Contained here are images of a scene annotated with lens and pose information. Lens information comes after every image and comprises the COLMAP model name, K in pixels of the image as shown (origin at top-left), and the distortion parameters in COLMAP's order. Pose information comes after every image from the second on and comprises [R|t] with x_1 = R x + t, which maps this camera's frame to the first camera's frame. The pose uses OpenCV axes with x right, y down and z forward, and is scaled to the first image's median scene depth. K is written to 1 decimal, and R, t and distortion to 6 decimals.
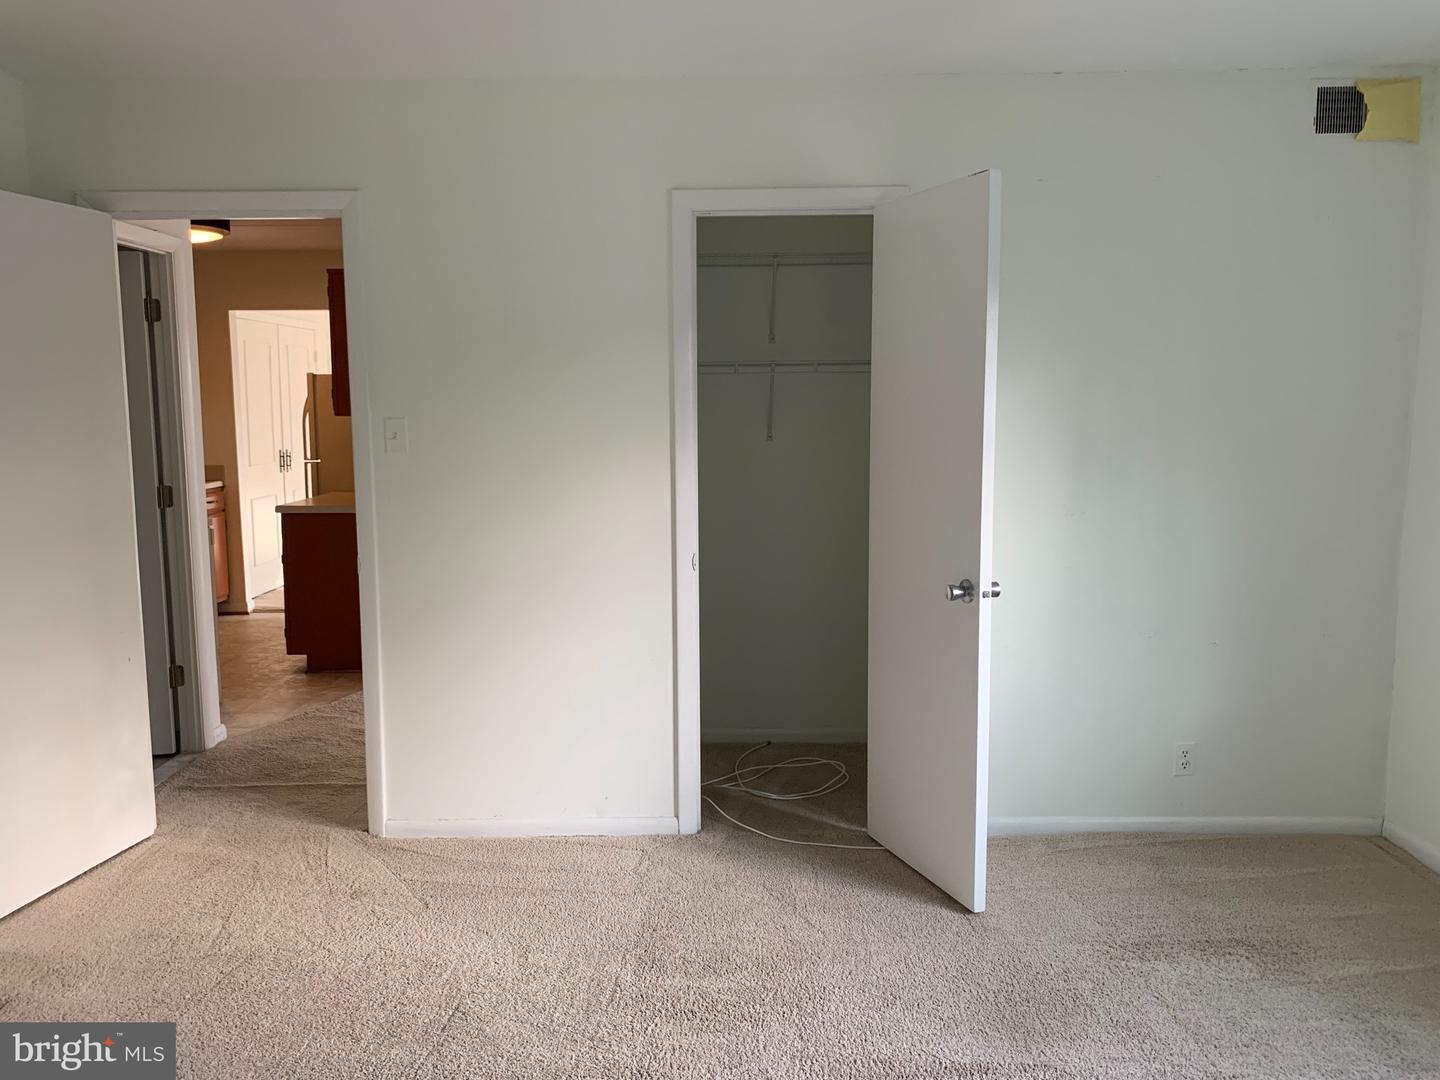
lens RADIAL K [[1096.5, 0, 700.5], [0, 1096.5, 532.0], [0, 0, 1]] dist [0.032499, -0.043551]
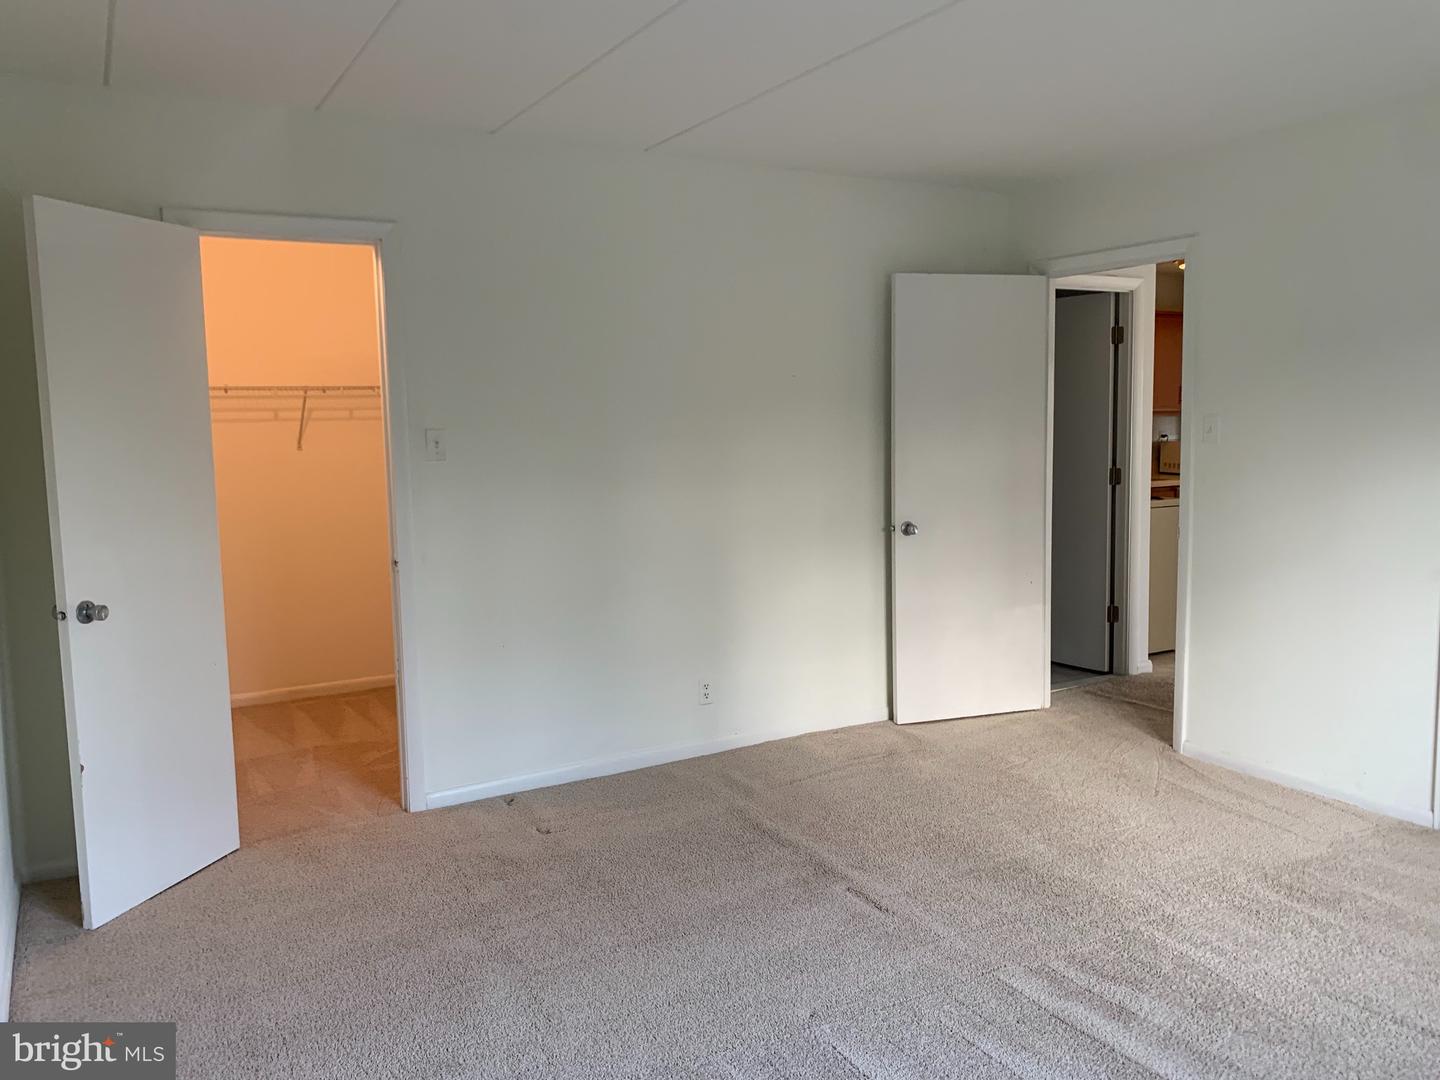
lens RADIAL K [[1096.5, 0, 700.5], [0, 1096.5, 532.0], [0, 0, 1]] dist [0.032499, -0.043551]
pose [[0.491687, 0.090642, -0.866041, 0.499298], [-0.093633, 0.994304, 0.050906, 0.016724], [0.865723, 0.056060, 0.497374, -0.098249]]
